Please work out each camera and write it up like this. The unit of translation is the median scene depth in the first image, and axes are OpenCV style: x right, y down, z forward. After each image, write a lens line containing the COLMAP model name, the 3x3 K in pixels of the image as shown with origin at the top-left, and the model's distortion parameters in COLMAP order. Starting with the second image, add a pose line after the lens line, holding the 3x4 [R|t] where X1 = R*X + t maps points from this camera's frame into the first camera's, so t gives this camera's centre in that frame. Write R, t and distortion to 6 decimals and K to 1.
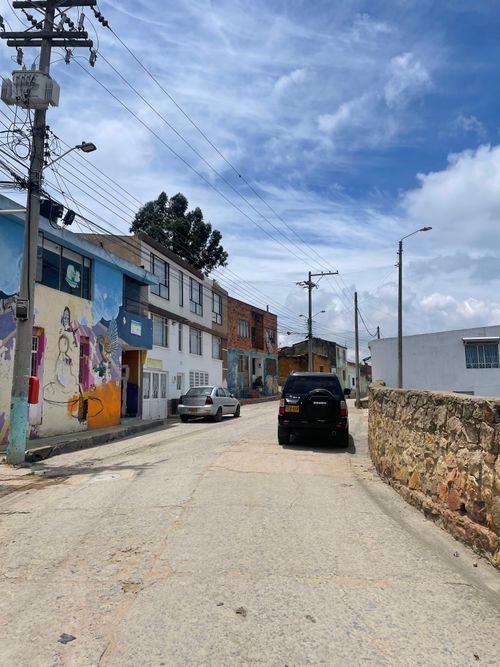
lens RADIAL K [[508.2, 0, 254.2], [0, 508.2, 331.2], [0, 0, 1]] dist [0.106157, -0.146241]
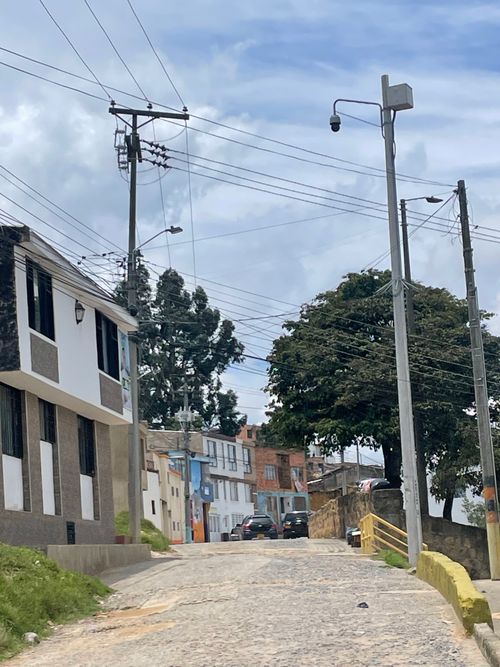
lens RADIAL K [[1560.9, 0, 250.0], [0, 1560.9, 333.5], [0, 0, 1]] dist [-0.027764, -0.057149]
pose [[0.996992, -0.066139, -0.040404, 0.100774], [0.064888, 0.997394, -0.031525, -0.219669], [0.042384, 0.028808, 0.998686, -2.611169]]
